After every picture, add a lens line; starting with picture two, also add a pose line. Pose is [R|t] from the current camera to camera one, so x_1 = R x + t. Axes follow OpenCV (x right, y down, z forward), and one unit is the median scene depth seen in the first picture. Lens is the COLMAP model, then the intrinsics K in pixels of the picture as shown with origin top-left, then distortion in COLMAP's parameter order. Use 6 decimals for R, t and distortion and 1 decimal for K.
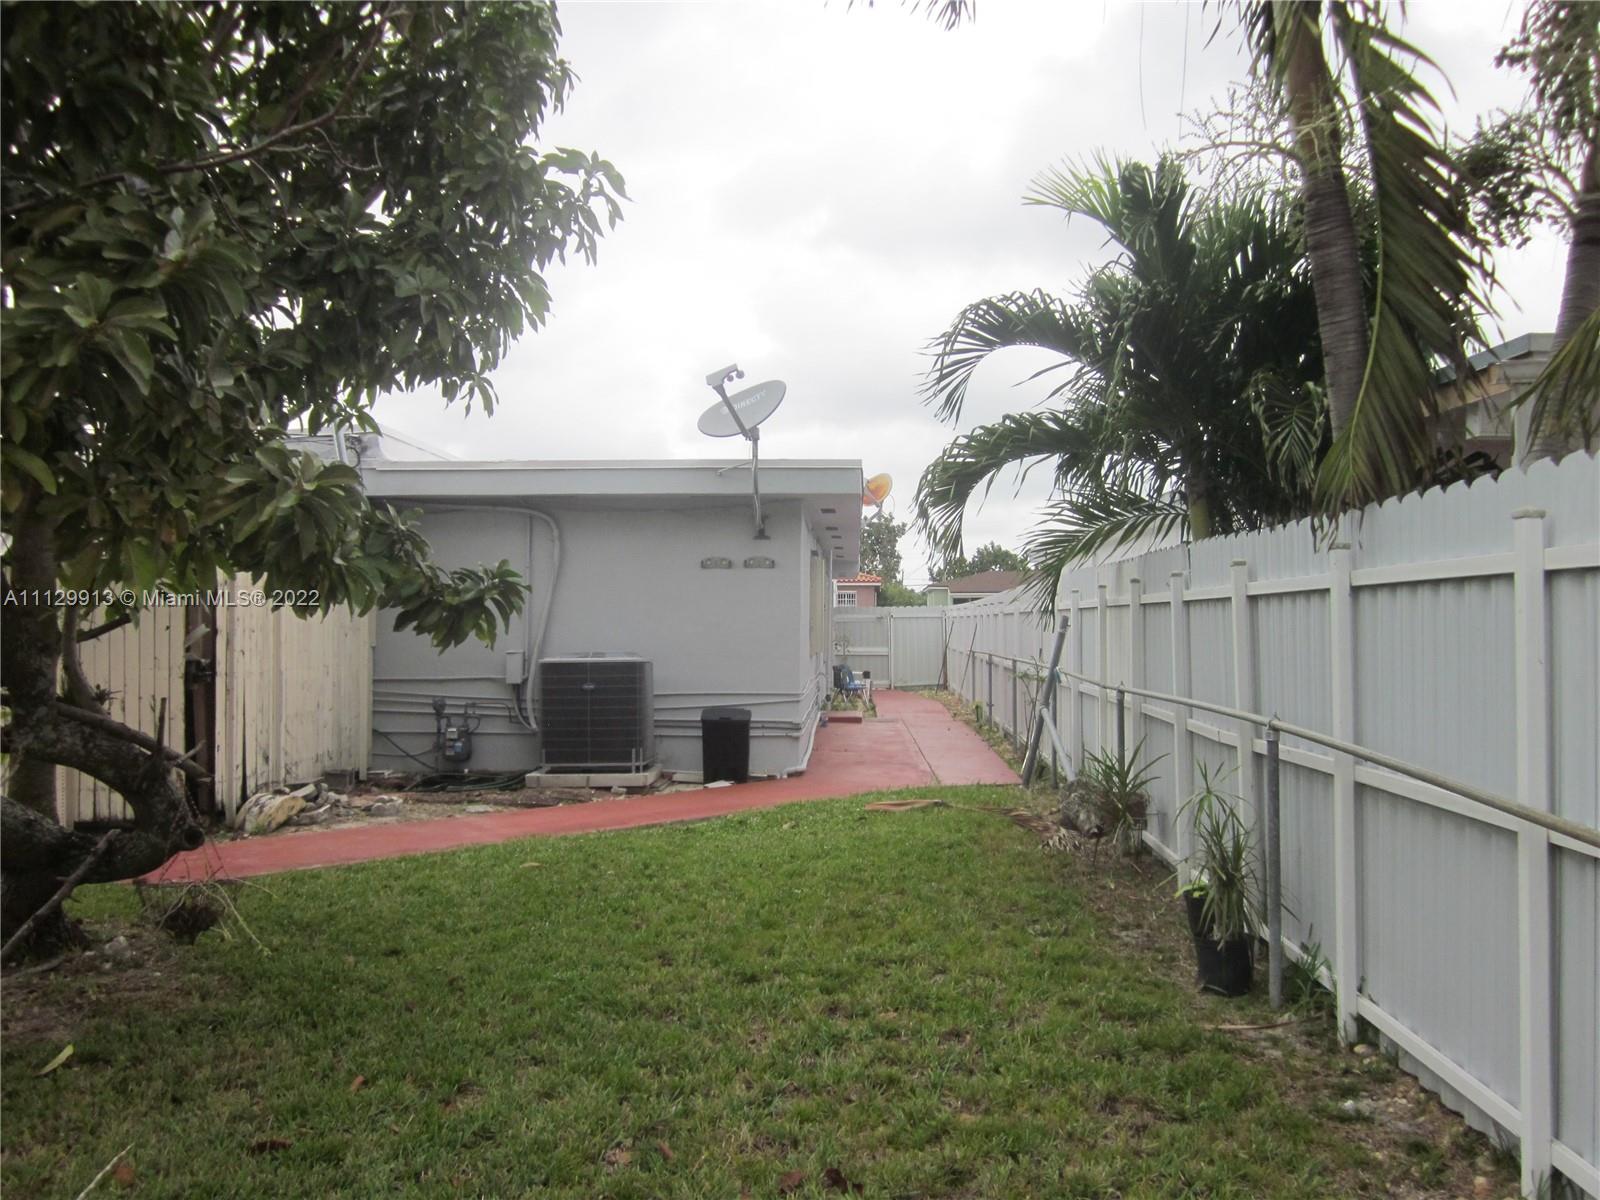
lens RADIAL K [[1337.9, 0, 806.5], [0, 1337.9, 590.0], [0, 0, 1]] dist [-0.036721, 0.011550]
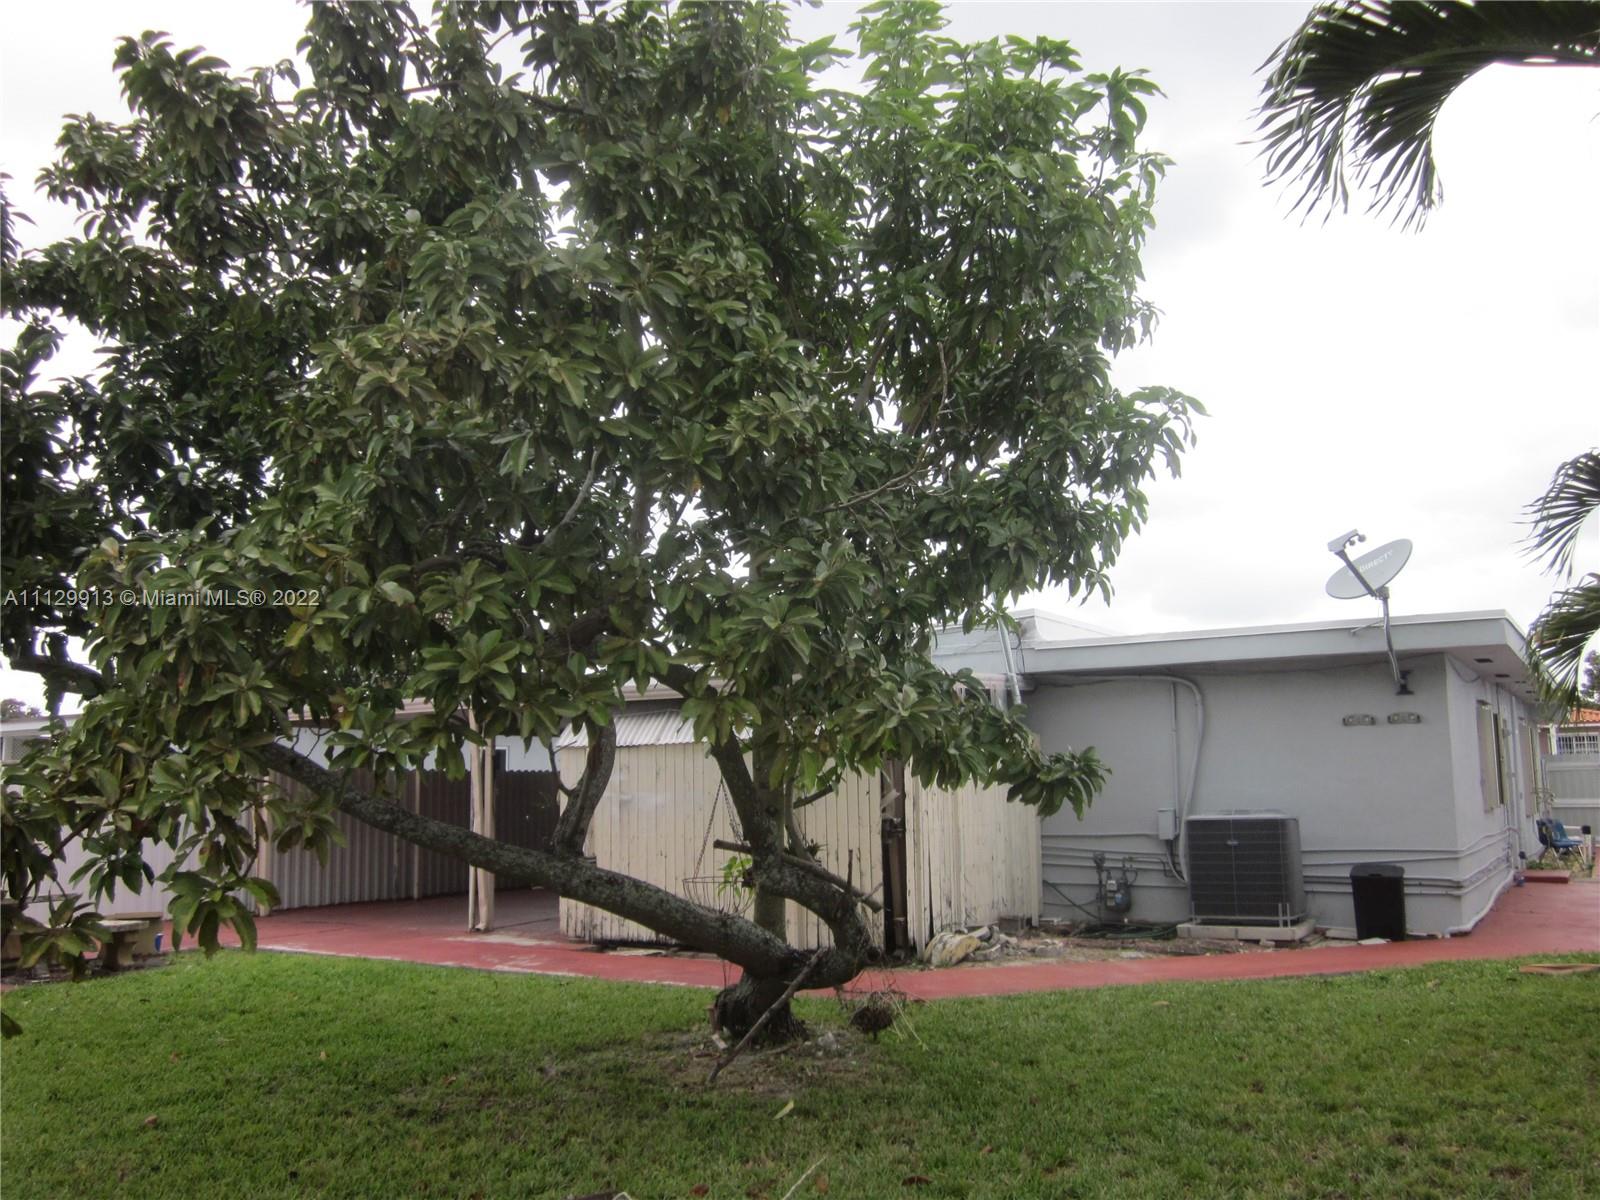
lens RADIAL K [[1337.9, 0, 807.3], [0, 1337.9, 595.4], [0, 0, 1]] dist [-0.036721, 0.011550]
pose [[0.872296, -0.080641, -0.482282, 0.109992], [0.026964, 0.992739, -0.117225, -0.012483], [0.488233, 0.089251, 0.868137, -0.161446]]
